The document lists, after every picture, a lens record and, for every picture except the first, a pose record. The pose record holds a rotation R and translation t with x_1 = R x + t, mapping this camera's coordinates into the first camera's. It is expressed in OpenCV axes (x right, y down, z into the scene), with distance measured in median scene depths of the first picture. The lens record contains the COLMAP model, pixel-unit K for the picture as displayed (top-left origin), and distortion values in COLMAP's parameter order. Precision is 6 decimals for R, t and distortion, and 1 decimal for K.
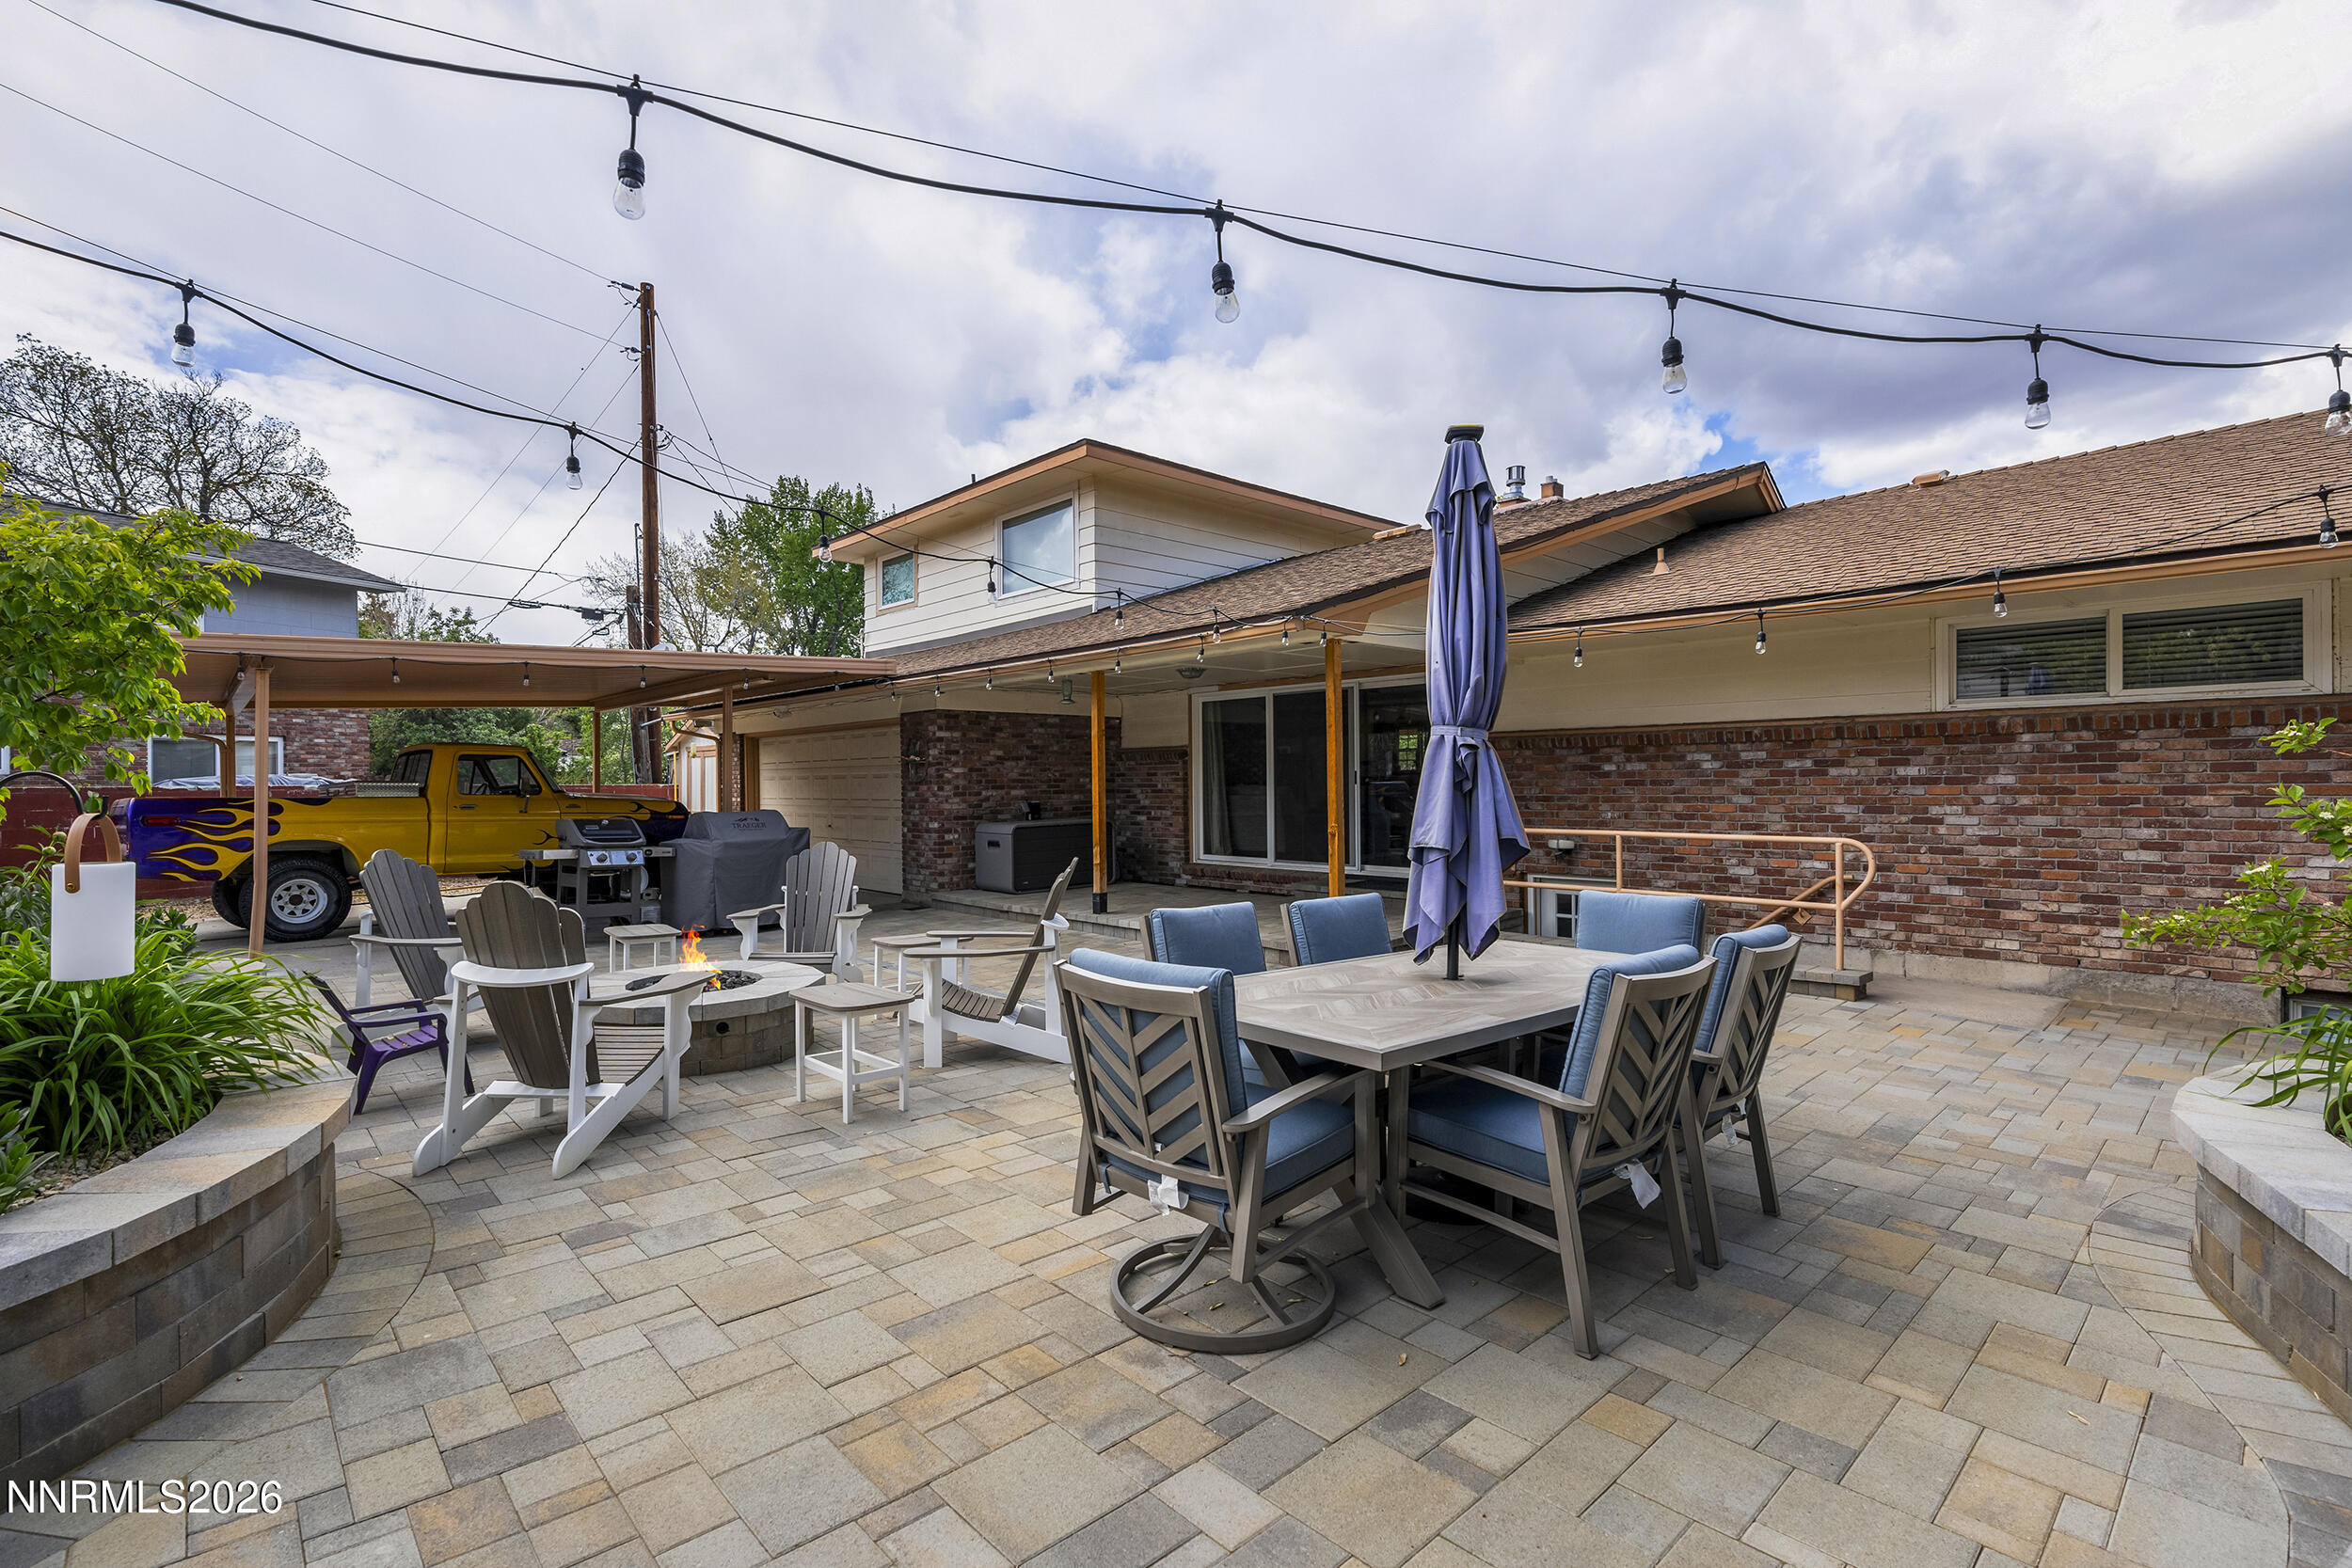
lens RADIAL K [[1101.8, 0, 1176.1], [0, 1101.8, 783.3], [0, 0, 1]] dist [-0.002829, -0.000344]
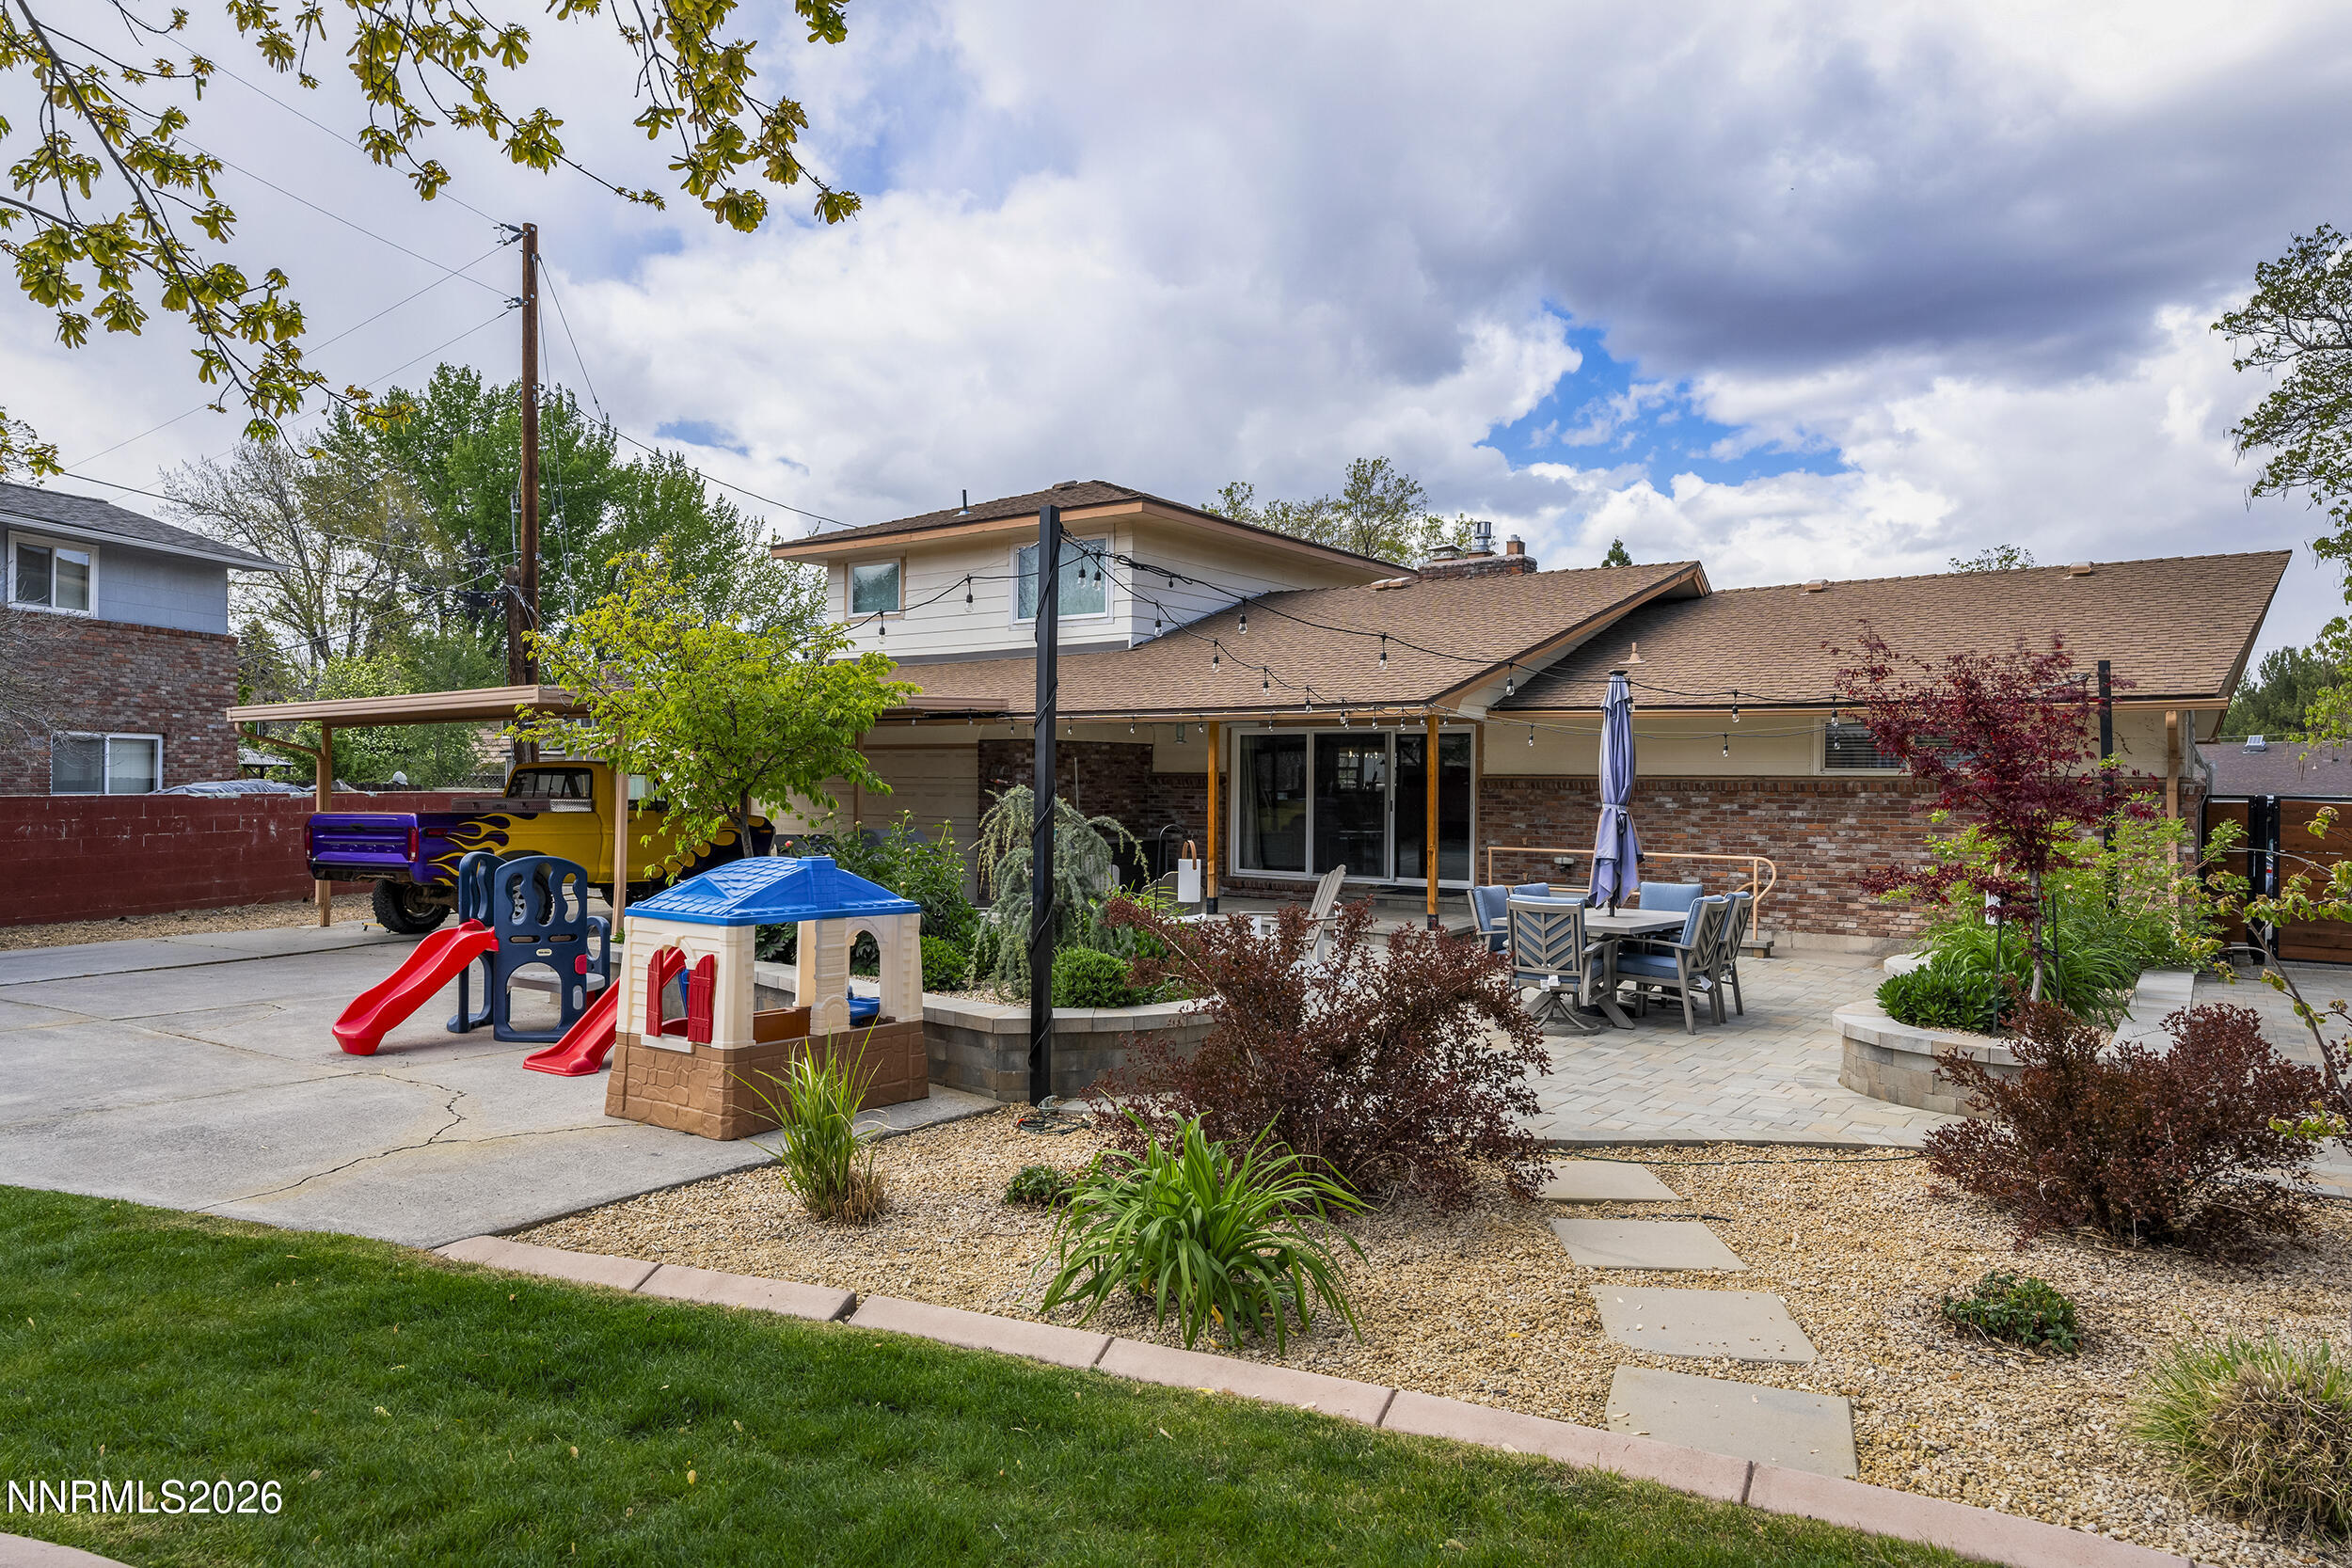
lens RADIAL K [[1539.0, 0, 1175.6], [0, 1539.0, 788.1], [0, 0, 1]] dist [0.003495, 0.010068]
pose [[0.979000, 0.016320, 0.203204, -0.610258], [-0.017349, 0.999844, 0.003282, -0.038432], [-0.203119, -0.006739, 0.979131, -0.914367]]
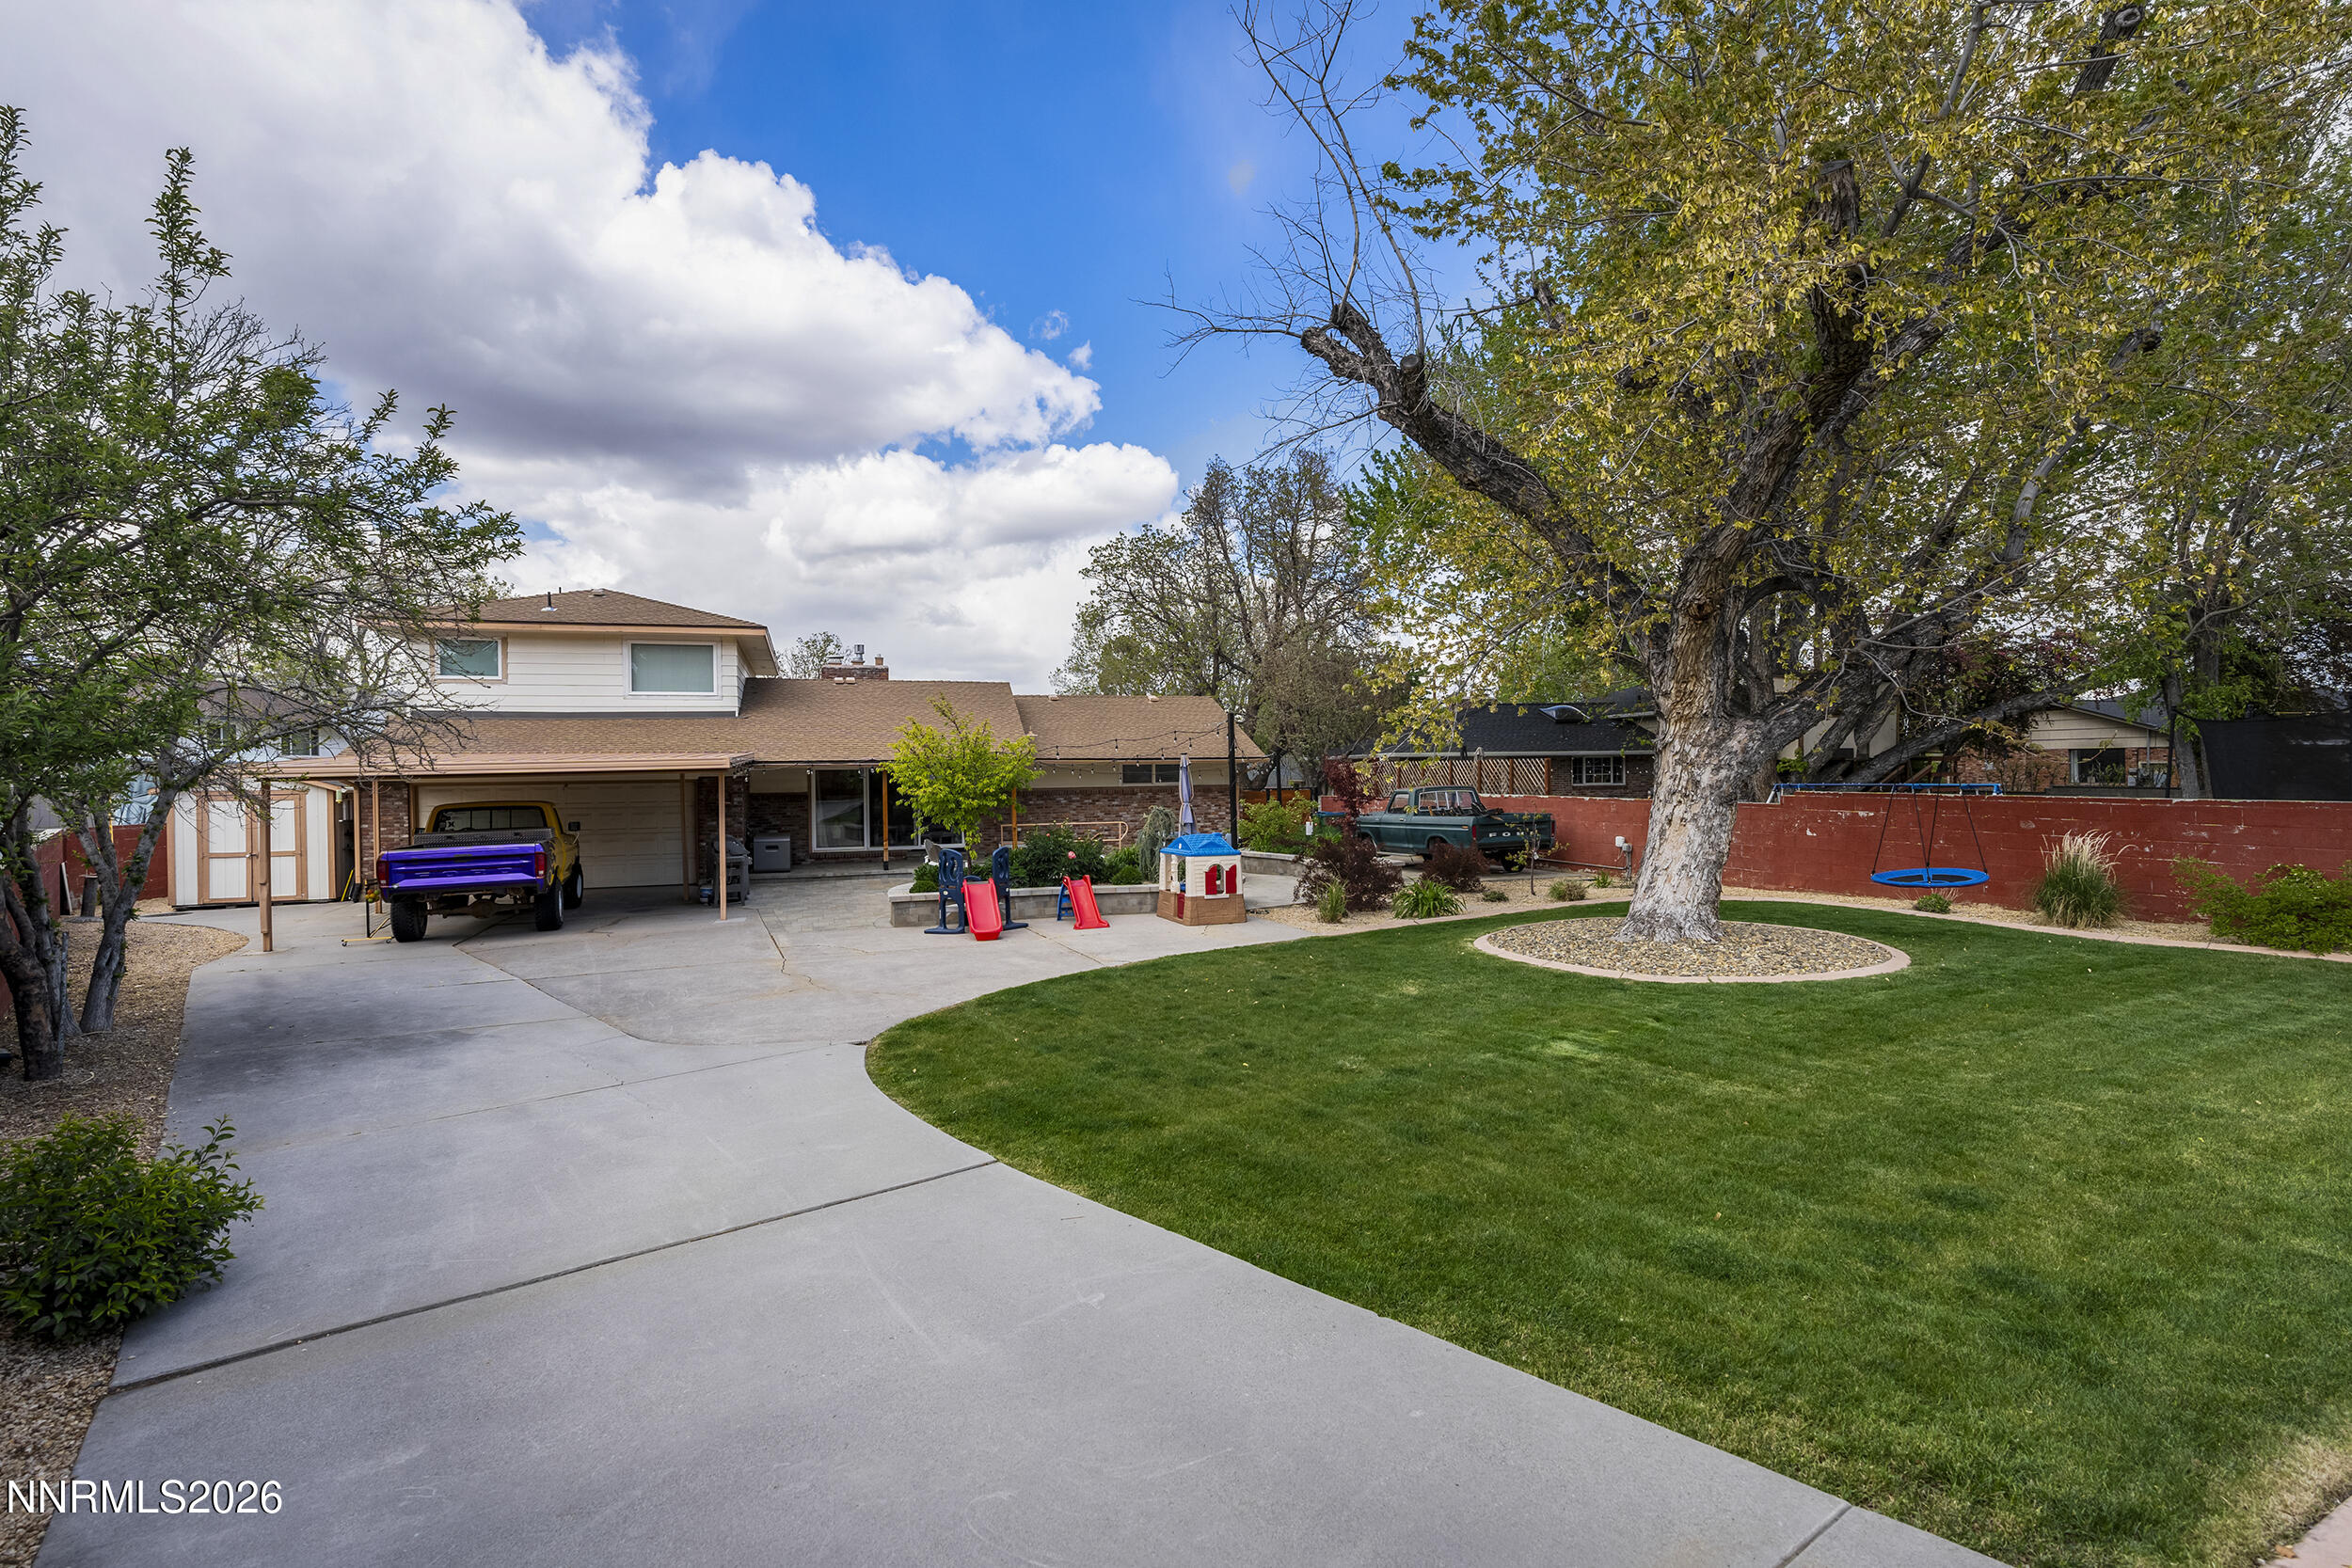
lens RADIAL K [[1101.8, 0, 1169.2], [0, 1101.8, 783.0], [0, 0, 1]] dist [-0.002829, -0.000344]
pose [[0.442328, -0.004530, 0.896842, -2.436059], [0.005460, 0.999982, 0.002358, -0.082071], [-0.896837, 0.003854, 0.442345, -0.745894]]
